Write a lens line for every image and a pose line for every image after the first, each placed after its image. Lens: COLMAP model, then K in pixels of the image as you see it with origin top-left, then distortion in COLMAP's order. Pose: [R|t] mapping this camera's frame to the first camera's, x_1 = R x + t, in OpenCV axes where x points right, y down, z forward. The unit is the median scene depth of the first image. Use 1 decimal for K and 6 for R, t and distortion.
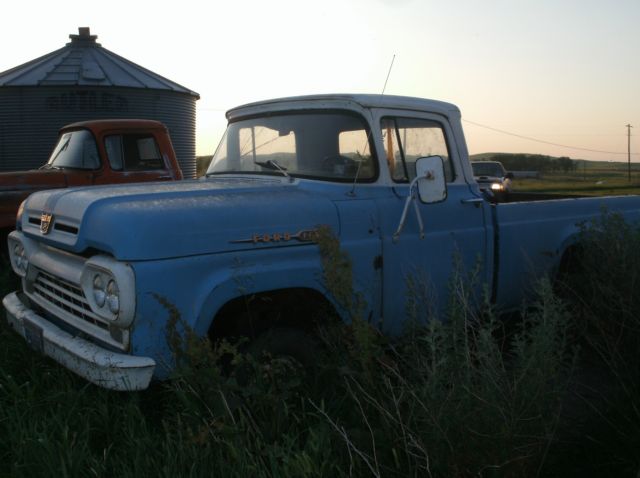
lens RADIAL K [[655.1, 0, 322.0], [0, 655.1, 251.1], [0, 0, 1]] dist [-0.265932, 0.349653]
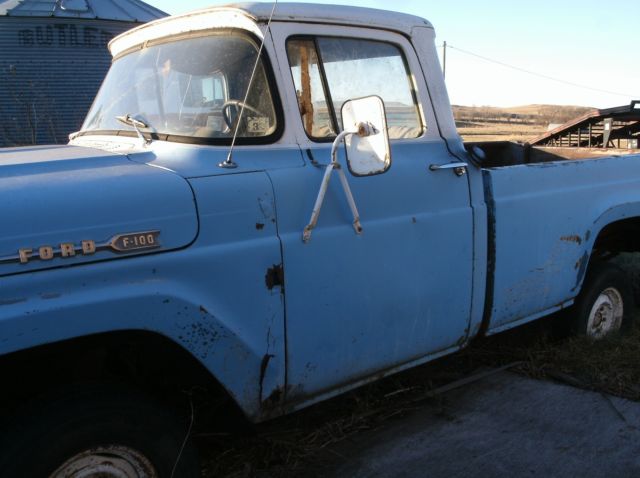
lens RADIAL K [[655.1, 0, 322.0], [0, 655.1, 251.1], [0, 0, 1]] dist [-0.265932, 0.349653]
pose [[0.997763, -0.011532, -0.065848, 0.163913], [0.016698, 0.996778, 0.078448, -0.051090], [0.064731, -0.079372, 0.994741, 0.385153]]
